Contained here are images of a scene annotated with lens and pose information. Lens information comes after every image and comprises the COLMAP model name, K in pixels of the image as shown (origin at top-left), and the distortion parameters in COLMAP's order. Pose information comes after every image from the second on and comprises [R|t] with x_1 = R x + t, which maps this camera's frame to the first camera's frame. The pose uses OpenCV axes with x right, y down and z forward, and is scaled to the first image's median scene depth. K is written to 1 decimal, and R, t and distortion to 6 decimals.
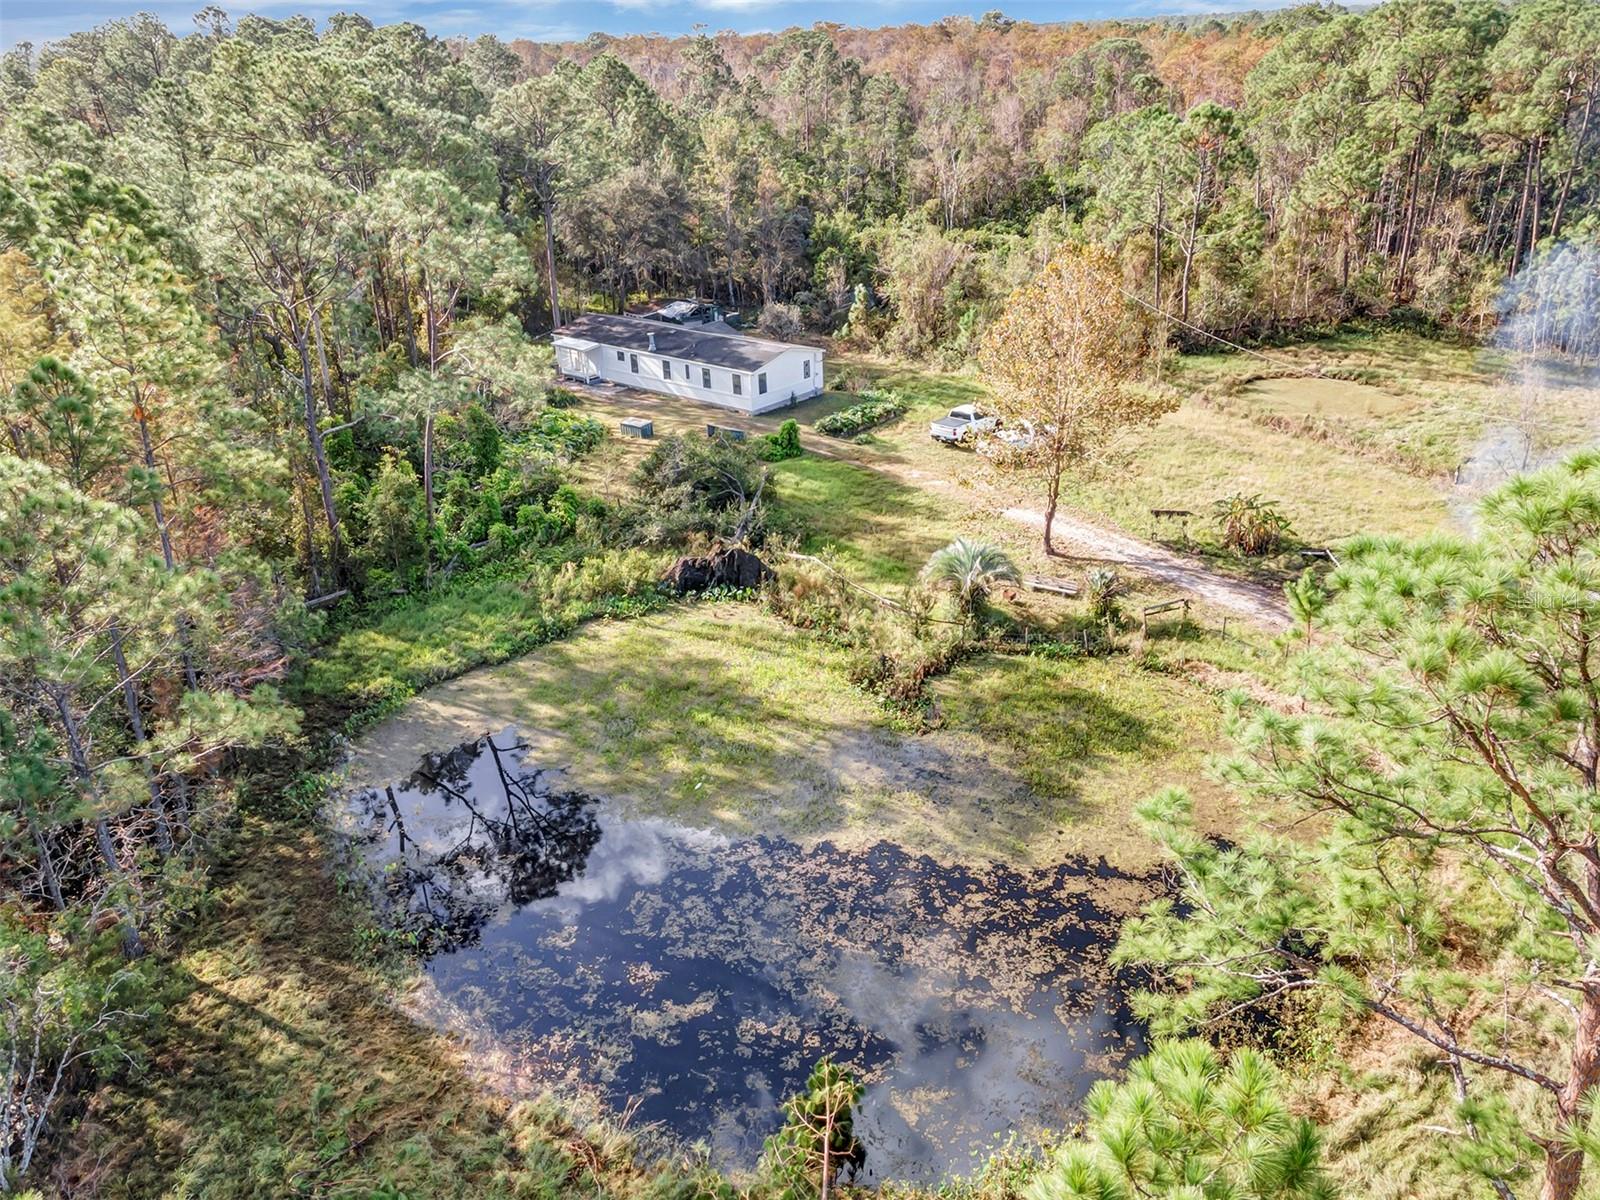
lens RADIAL K [[1234.5, 0, 832.0], [0, 1234.5, 550.4], [0, 0, 1]] dist [0.052643, 0.001363]
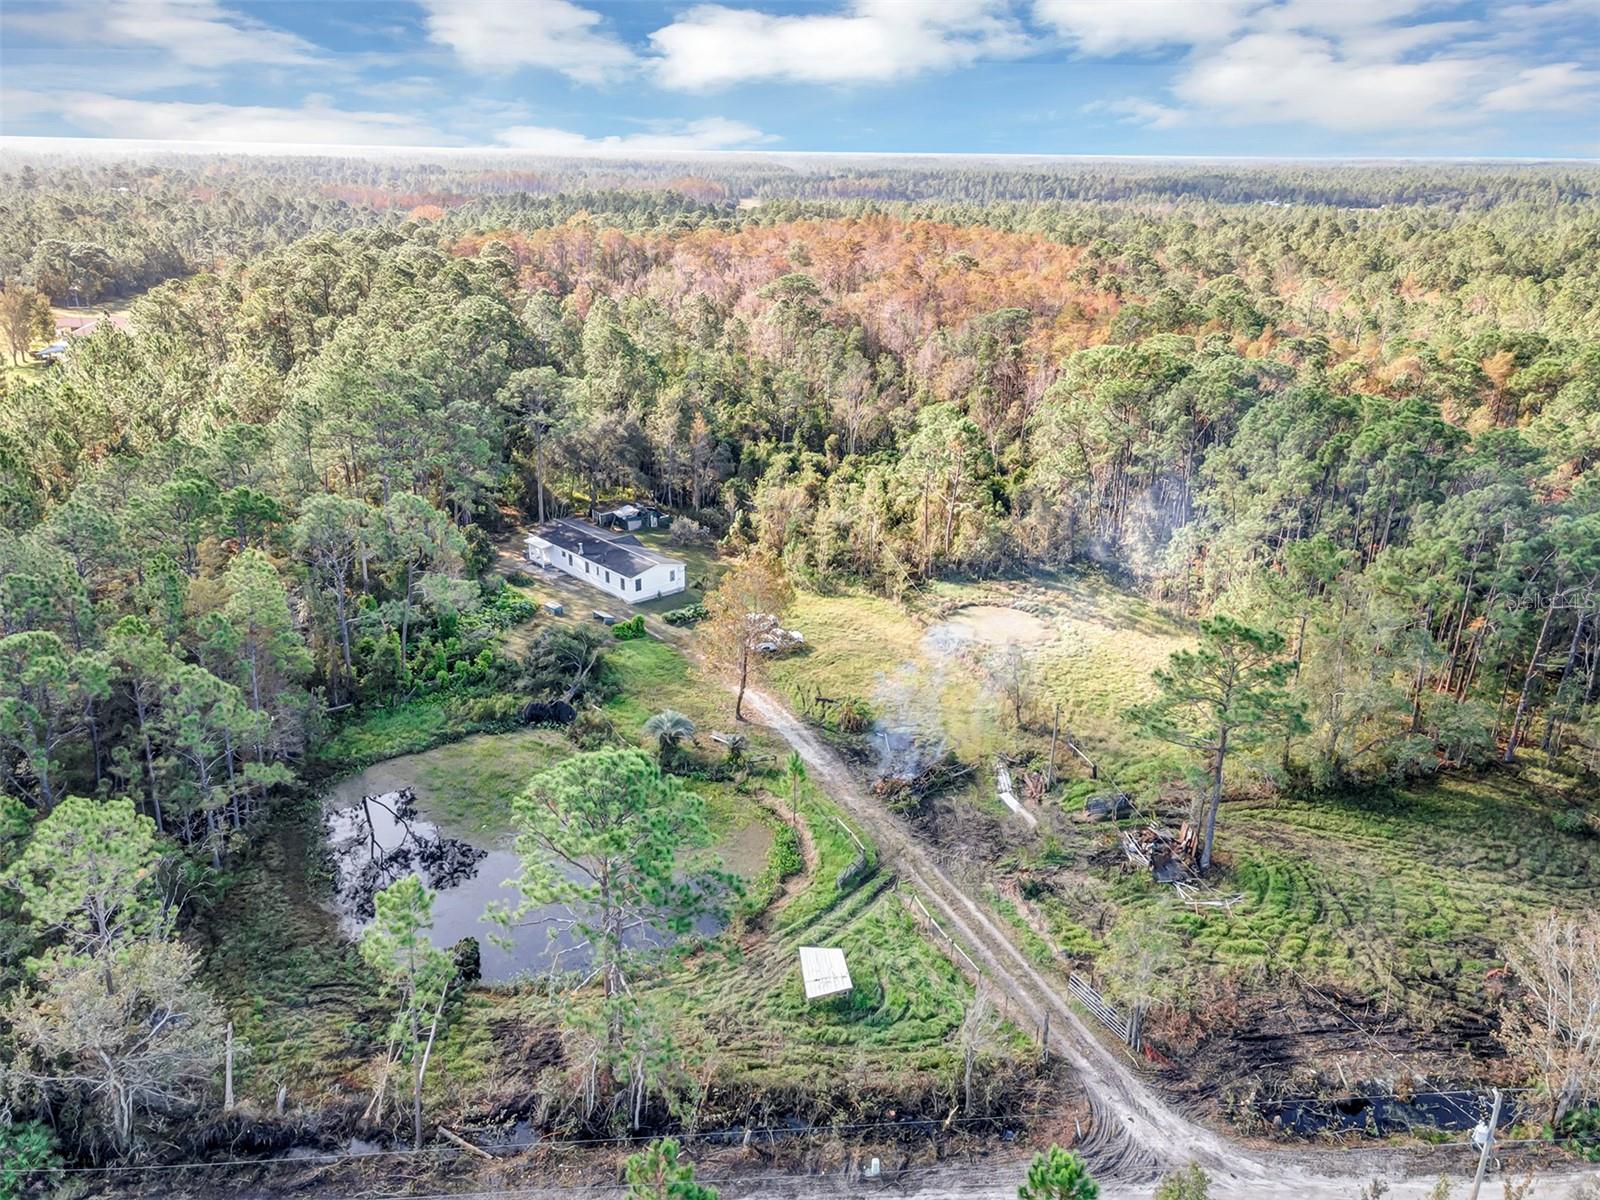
lens RADIAL K [[1169.6, 0, 798.2], [0, 1169.6, 570.2], [0, 0, 1]] dist [0.044612, 0.000186]
pose [[0.990667, 0.088571, -0.103606, 0.392988], [-0.094082, 0.994330, -0.049567, -0.126987], [0.098628, 0.058851, 0.993383, -0.629101]]
